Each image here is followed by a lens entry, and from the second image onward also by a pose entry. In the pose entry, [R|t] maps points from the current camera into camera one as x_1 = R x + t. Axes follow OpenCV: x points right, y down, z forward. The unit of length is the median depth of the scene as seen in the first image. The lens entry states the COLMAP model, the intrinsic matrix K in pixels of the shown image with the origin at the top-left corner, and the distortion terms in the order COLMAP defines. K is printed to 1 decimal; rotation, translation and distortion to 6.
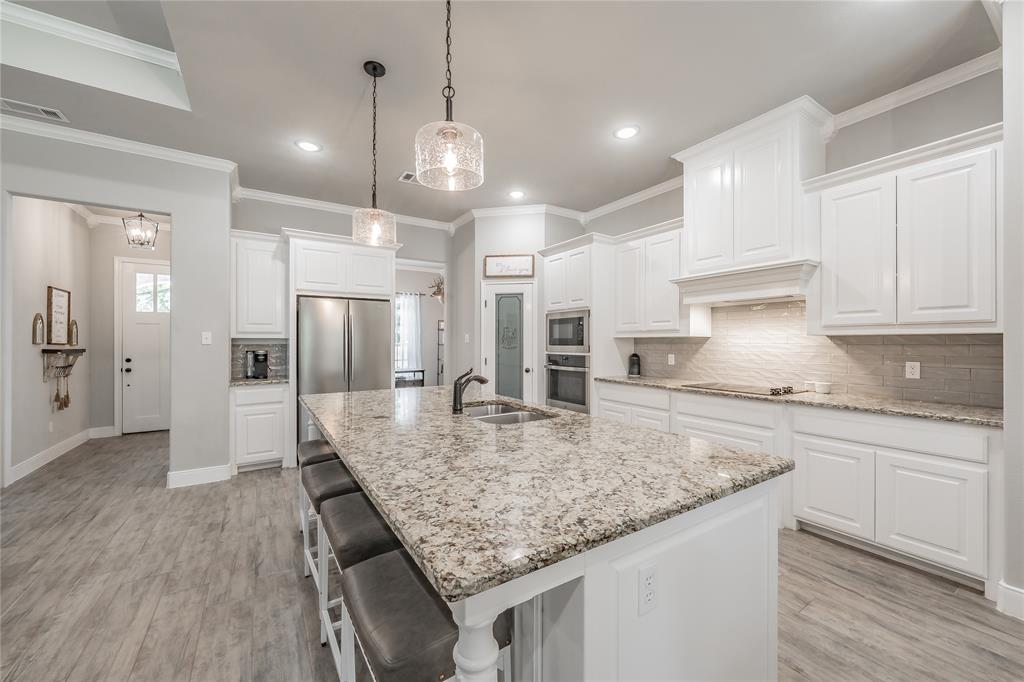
lens RADIAL K [[384.5, 0, 508.8], [0, 384.5, 341.4], [0, 0, 1]] dist [-0.000468, -0.000272]
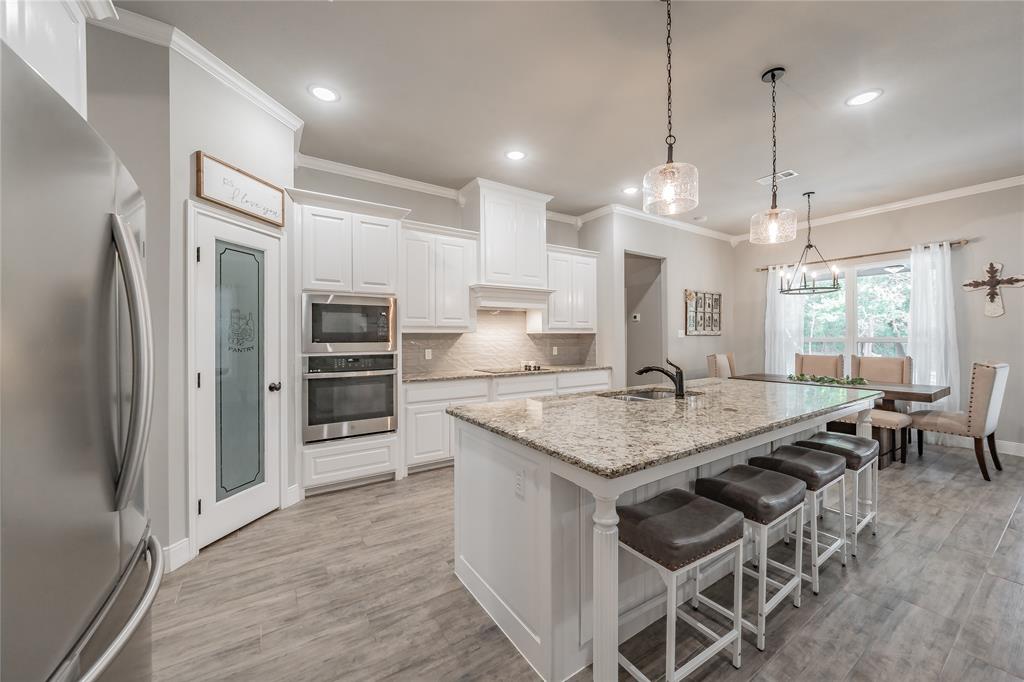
lens RADIAL K [[406.7, 0, 511.4], [0, 406.7, 337.2], [0, 0, 1]] dist [0.000043, 0.000027]
pose [[-0.028426, 0.001851, 0.999594, -0.703001], [0.003718, 0.999992, -0.001746, 0.003338], [-0.999589, 0.003666, -0.028432, 0.812663]]
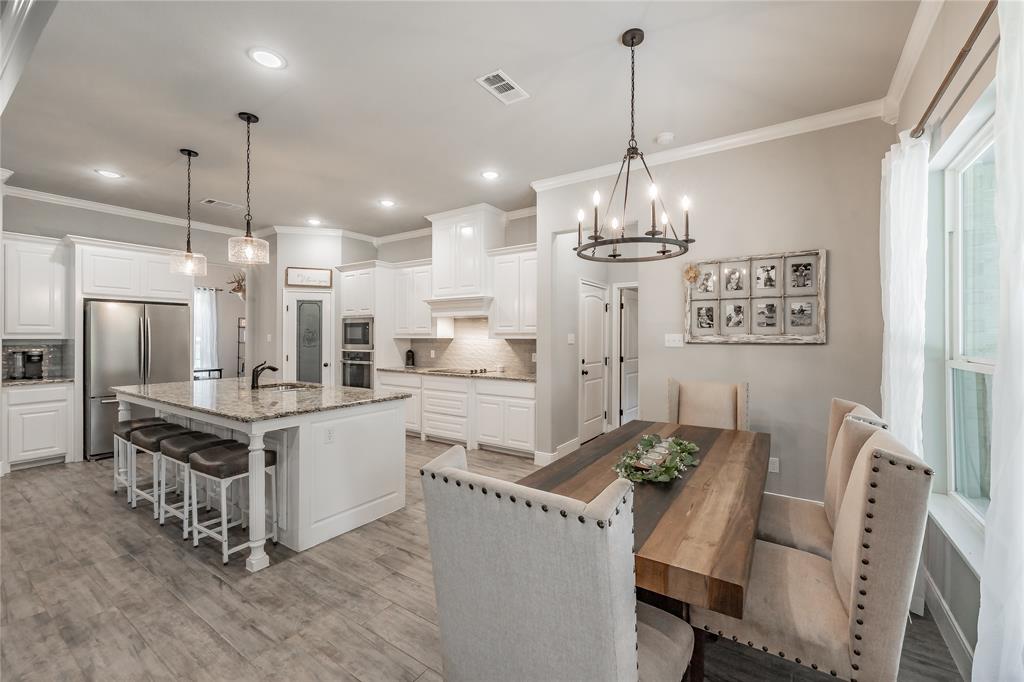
lens RADIAL K [[418.6, 0, 509.9], [0, 418.6, 334.8], [0, 0, 1]] dist [-0.001217, -0.000417]
pose [[0.922503, 0.002395, 0.385982, 0.091508], [-0.000818, 0.999991, -0.004250, -0.016984], [-0.385989, 0.003605, 0.922496, -0.535756]]
